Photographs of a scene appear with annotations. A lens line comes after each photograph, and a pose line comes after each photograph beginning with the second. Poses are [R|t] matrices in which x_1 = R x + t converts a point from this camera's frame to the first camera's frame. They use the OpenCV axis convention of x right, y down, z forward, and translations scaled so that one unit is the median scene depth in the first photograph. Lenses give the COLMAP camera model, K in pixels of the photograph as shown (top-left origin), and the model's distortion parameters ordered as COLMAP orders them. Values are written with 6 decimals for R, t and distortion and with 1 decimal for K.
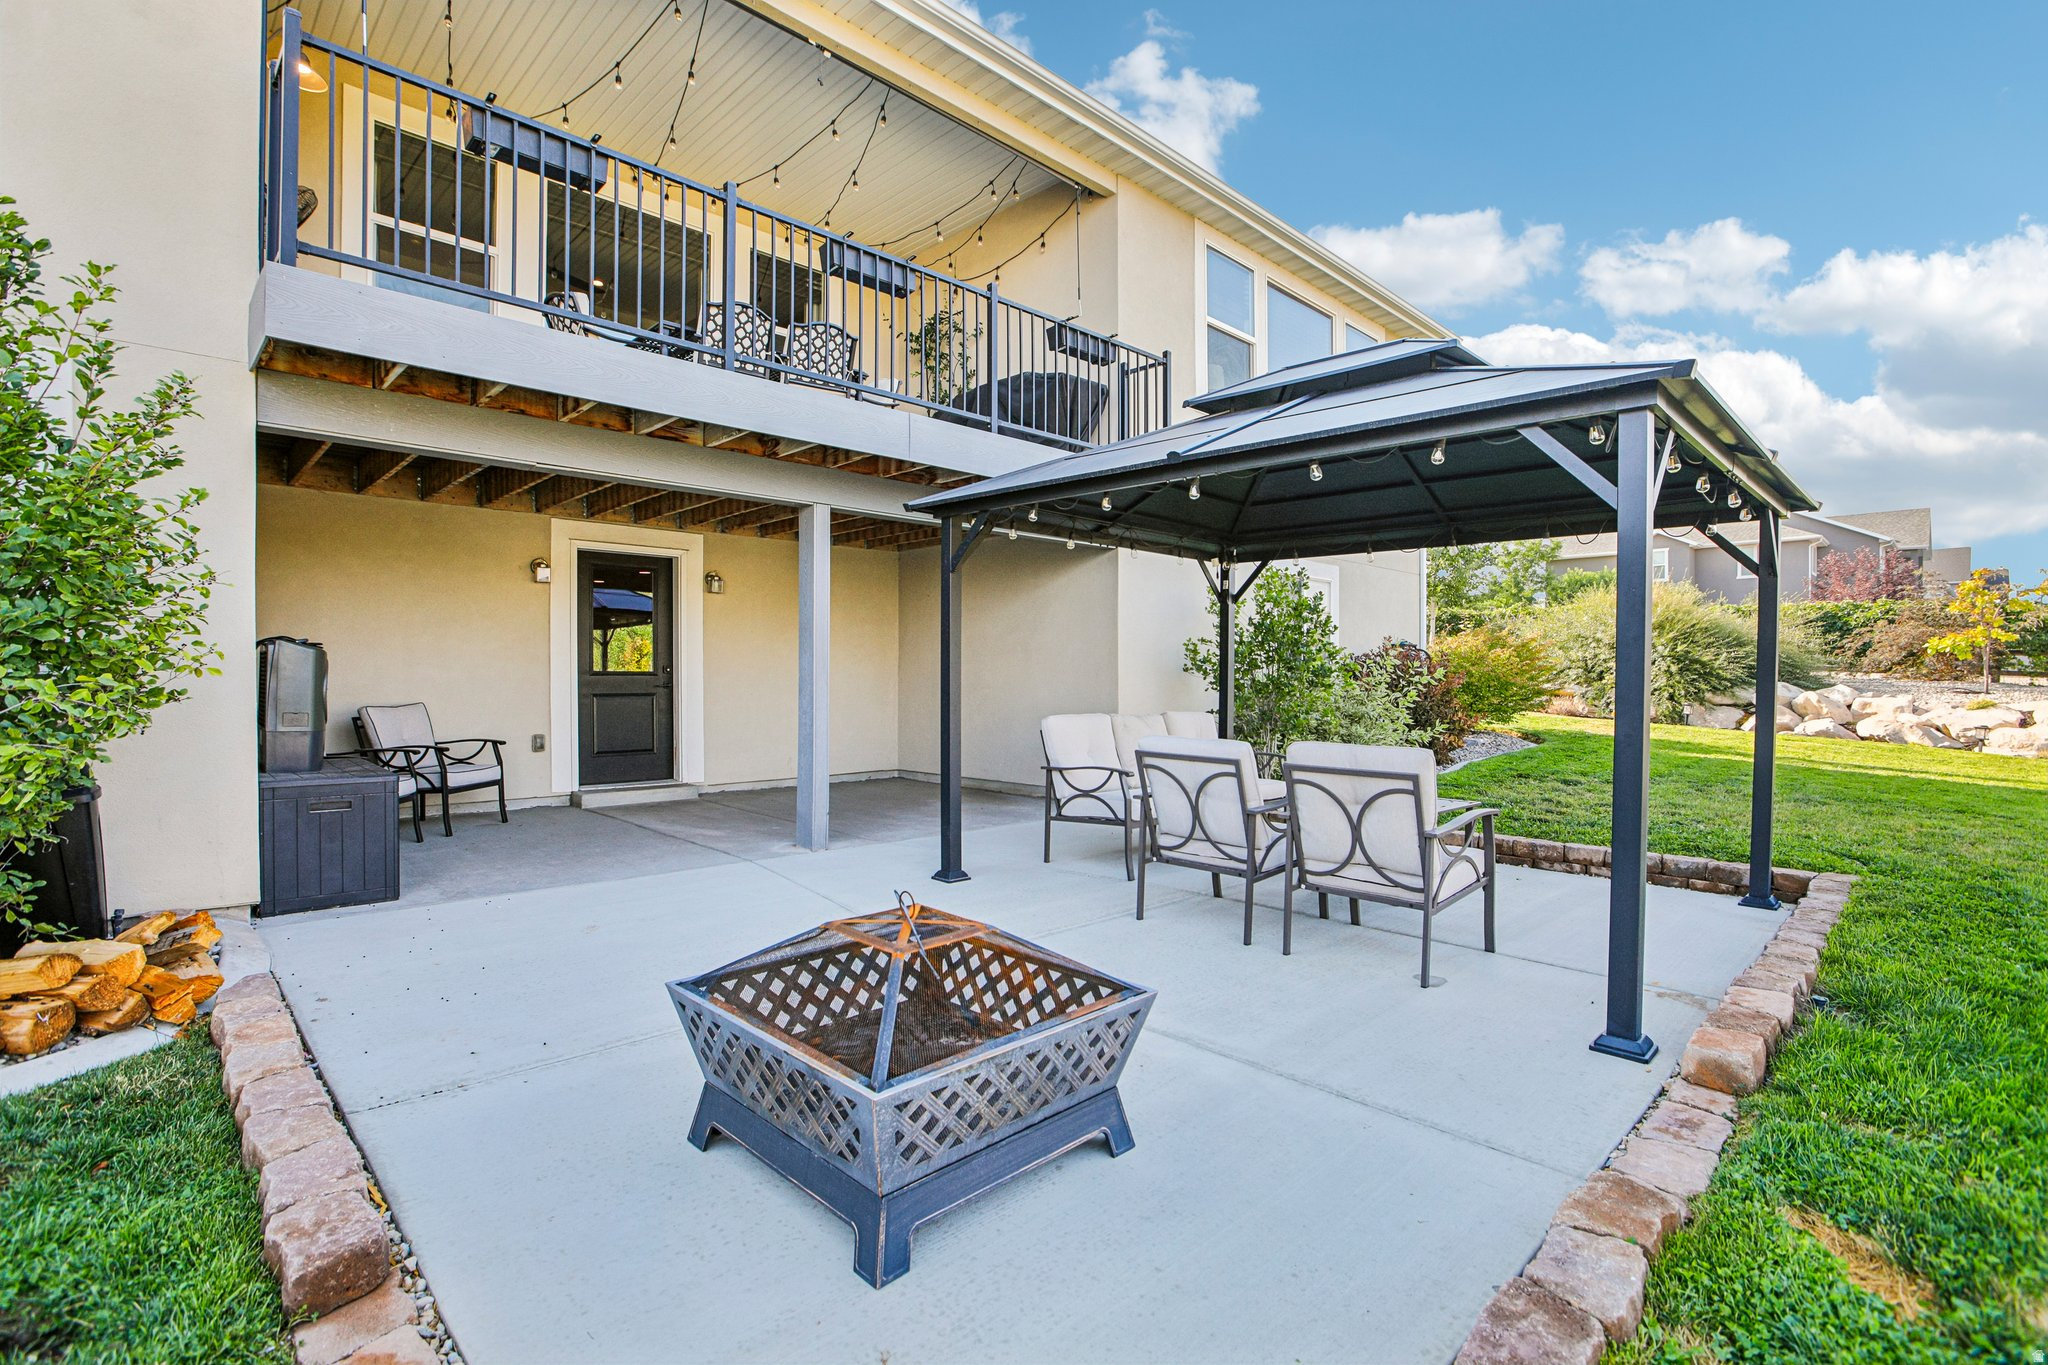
lens RADIAL K [[958.3, 0, 1012.1], [0, 958.3, 681.3], [0, 0, 1]] dist [-0.040212, 0.001581]
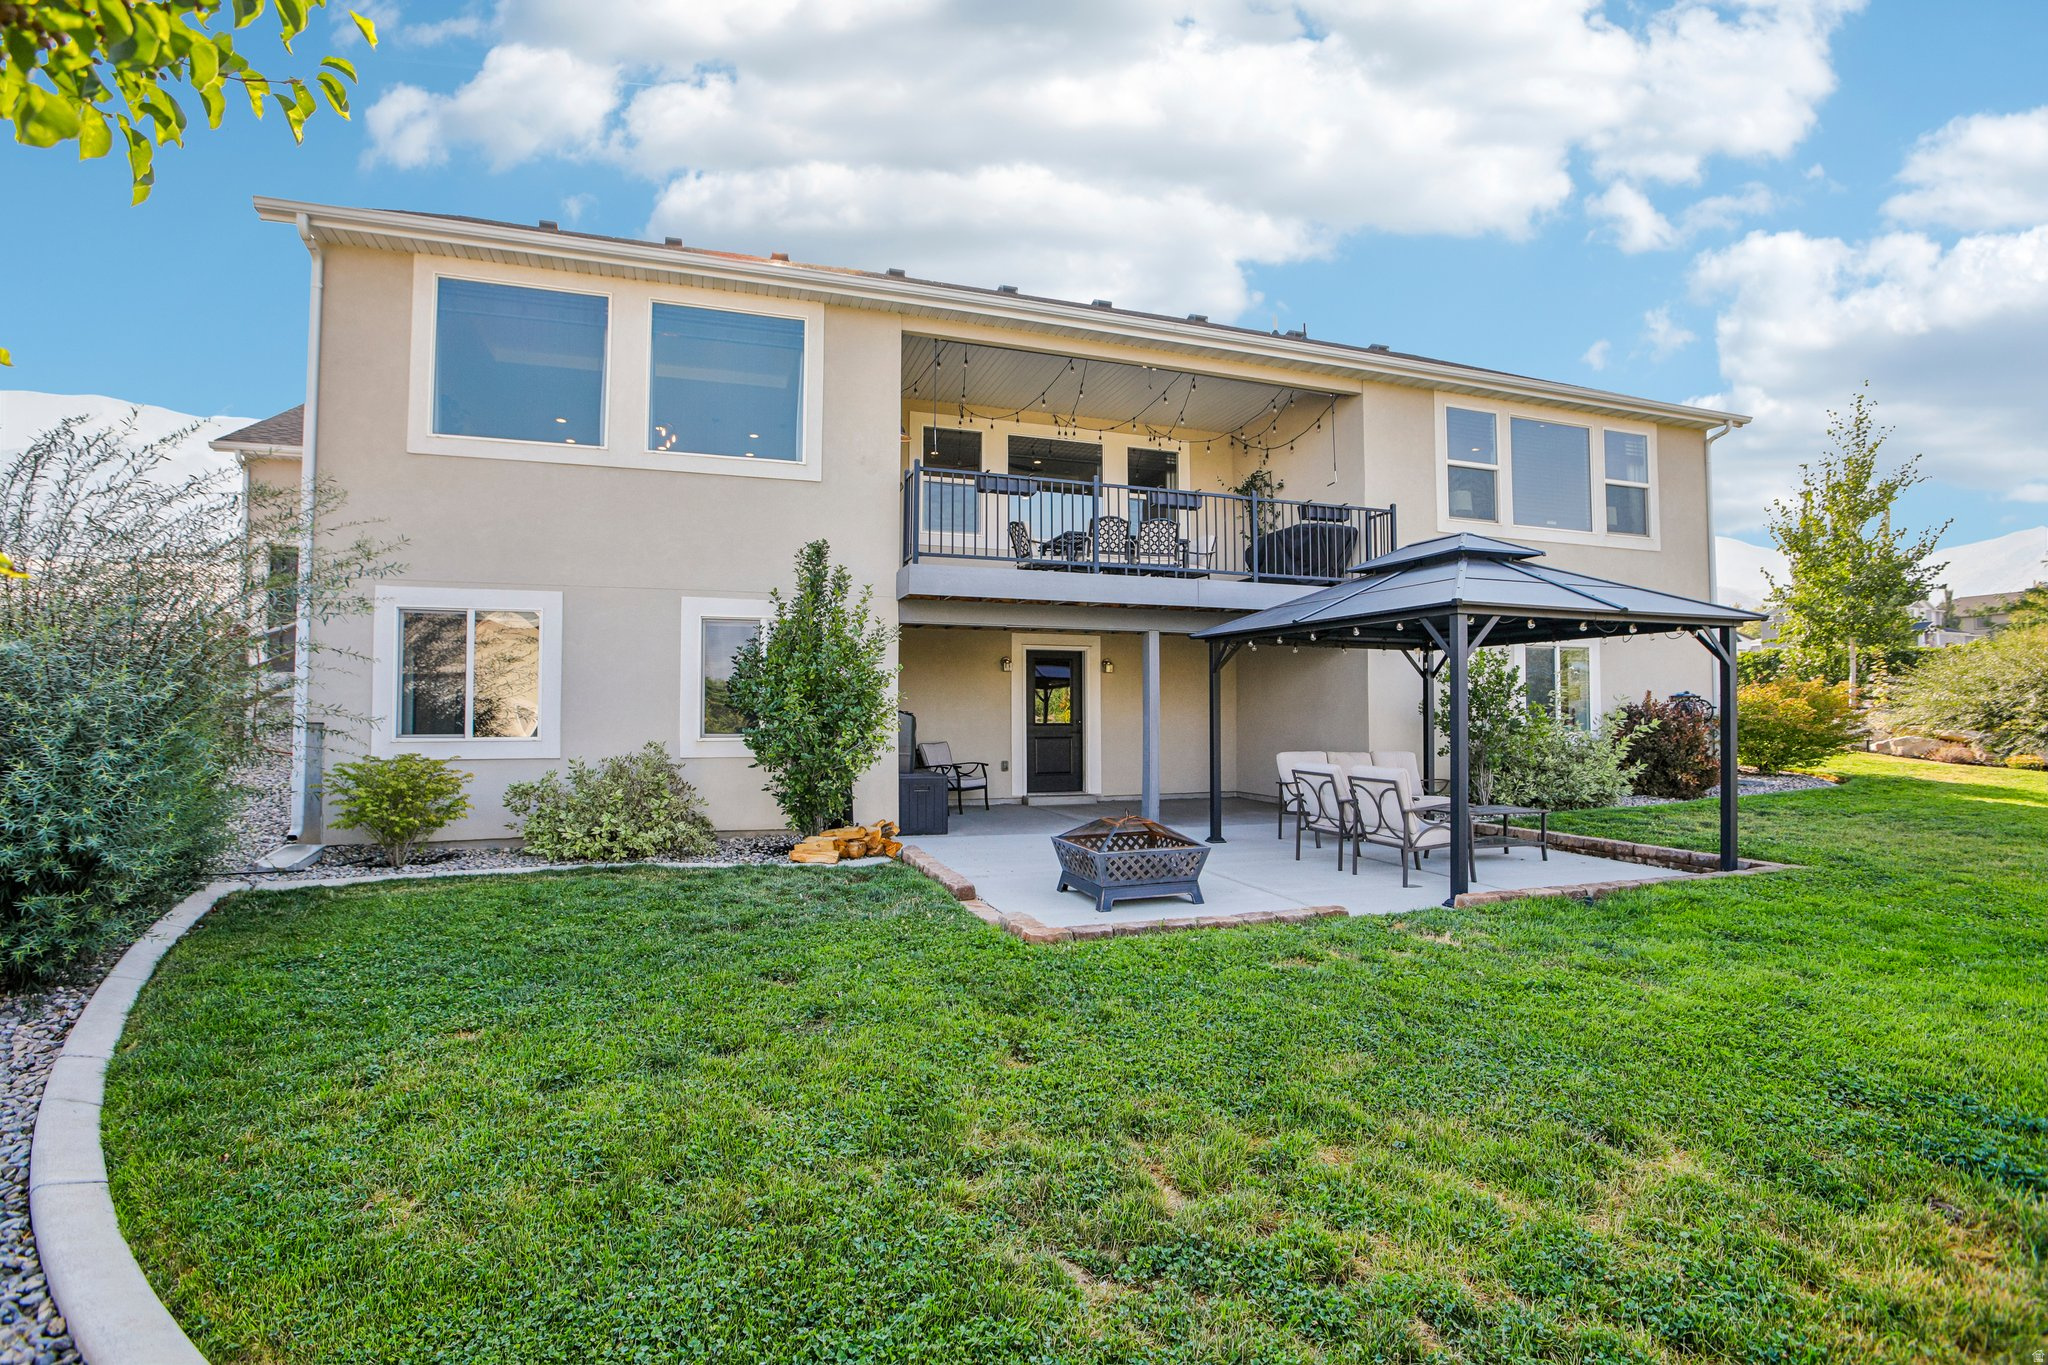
lens RADIAL K [[958.3, 0, 1012.1], [0, 958.3, 681.3], [0, 0, 1]] dist [-0.040212, 0.001581]
pose [[0.901827, -0.018374, -0.431707, 0.257837], [-0.000044, 0.999092, -0.042616, -0.013265], [0.432098, 0.038451, 0.901007, -0.551709]]
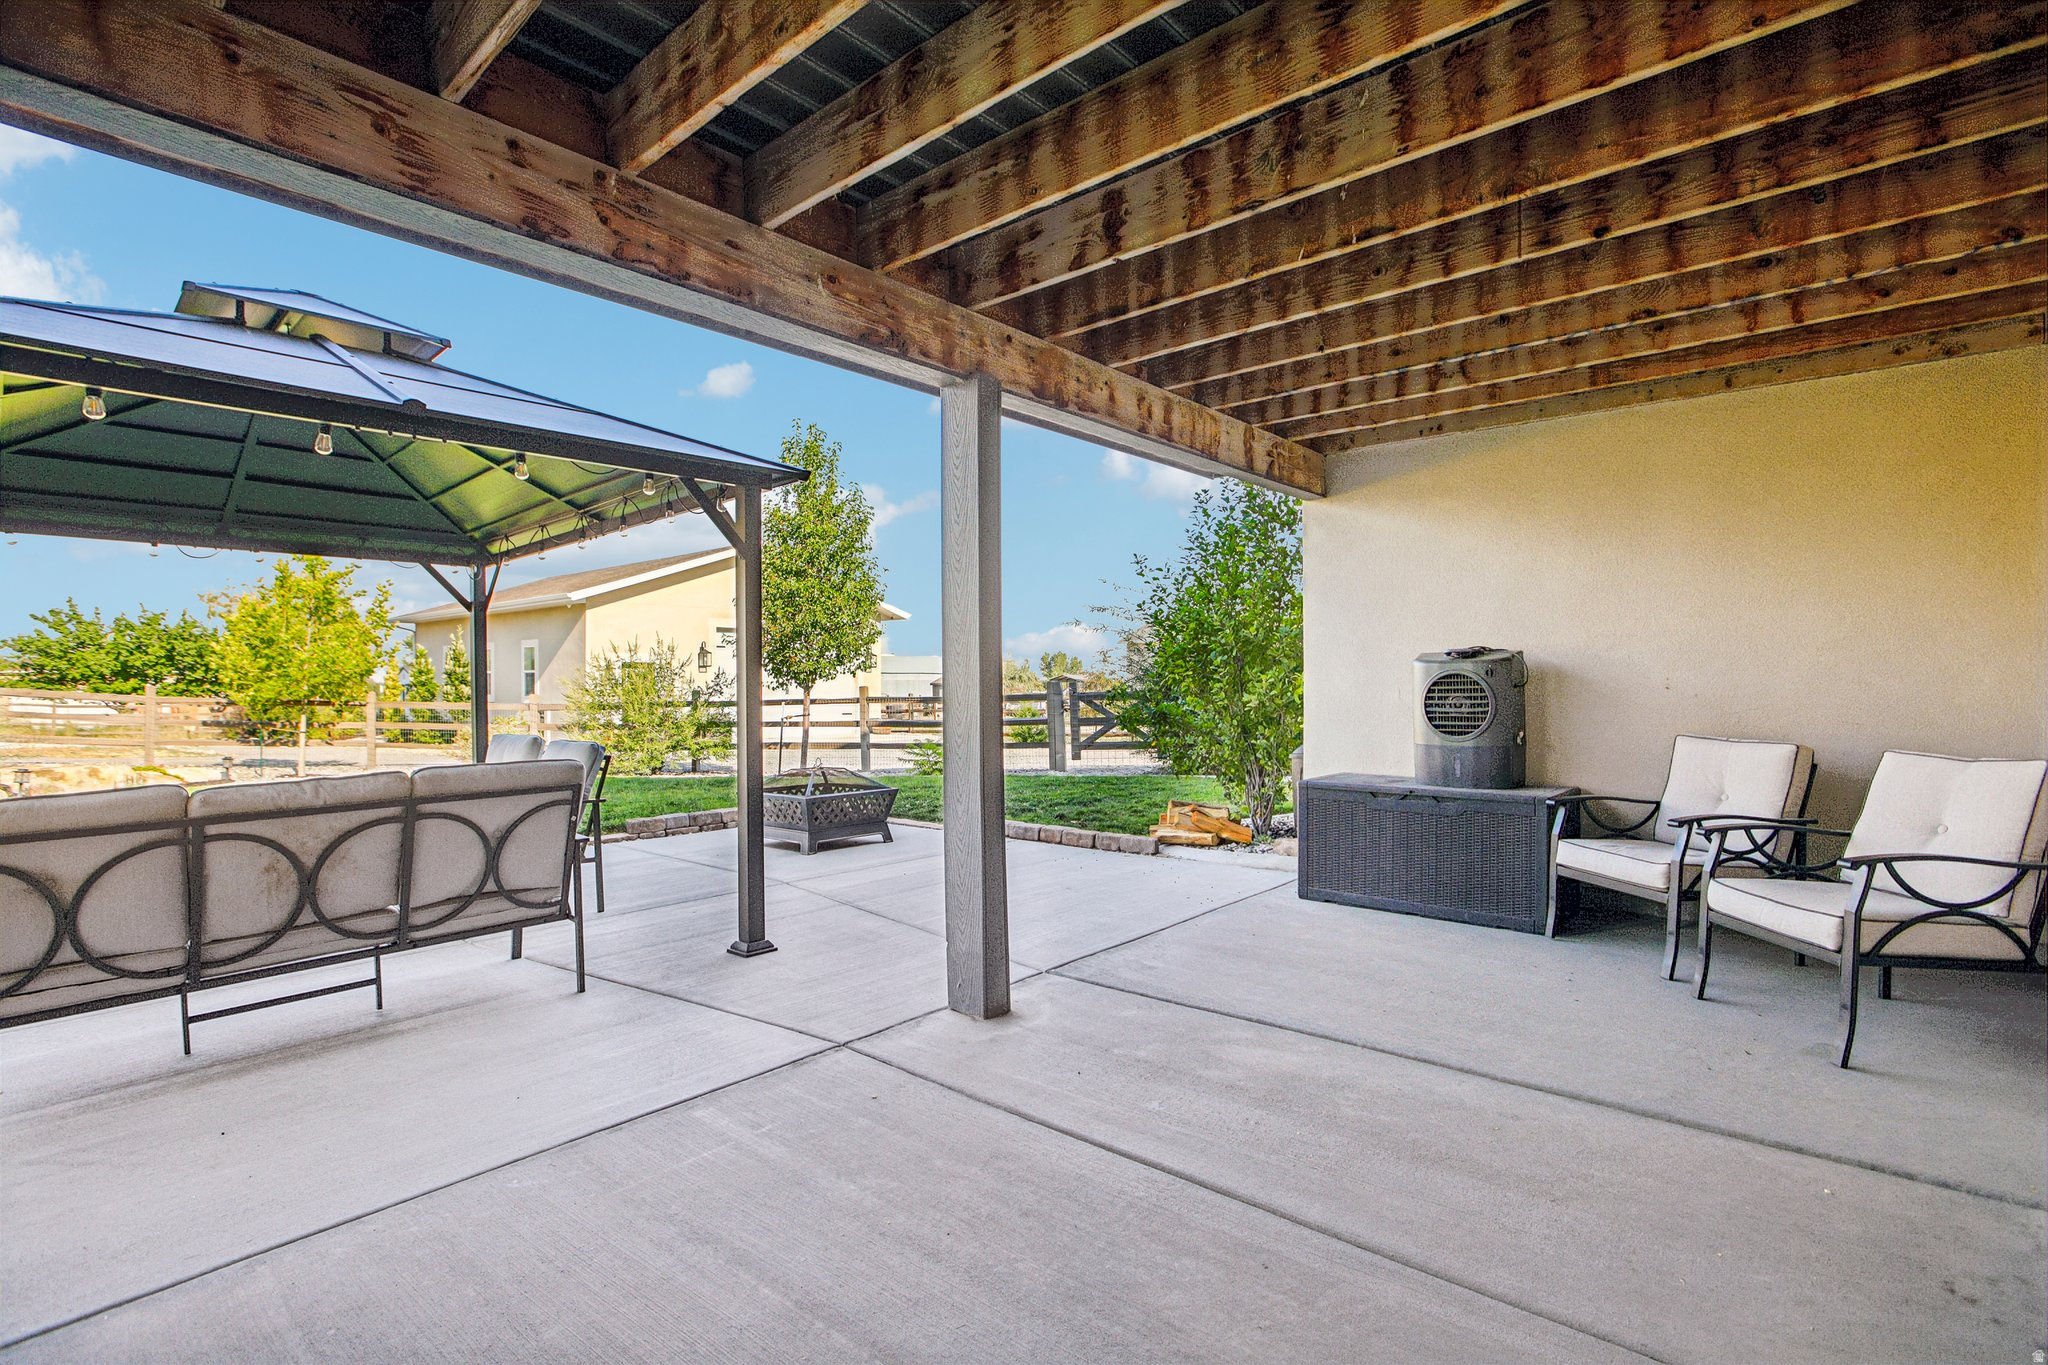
lens RADIAL K [[958.3, 0, 1012.1], [0, 958.3, 681.3], [0, 0, 1]] dist [-0.040212, 0.001581]
pose [[-0.078023, -0.004237, 0.996943, -0.636851], [0.017142, 0.999837, 0.005591, -0.021718], [-0.996804, 0.017526, -0.077938, 0.566195]]
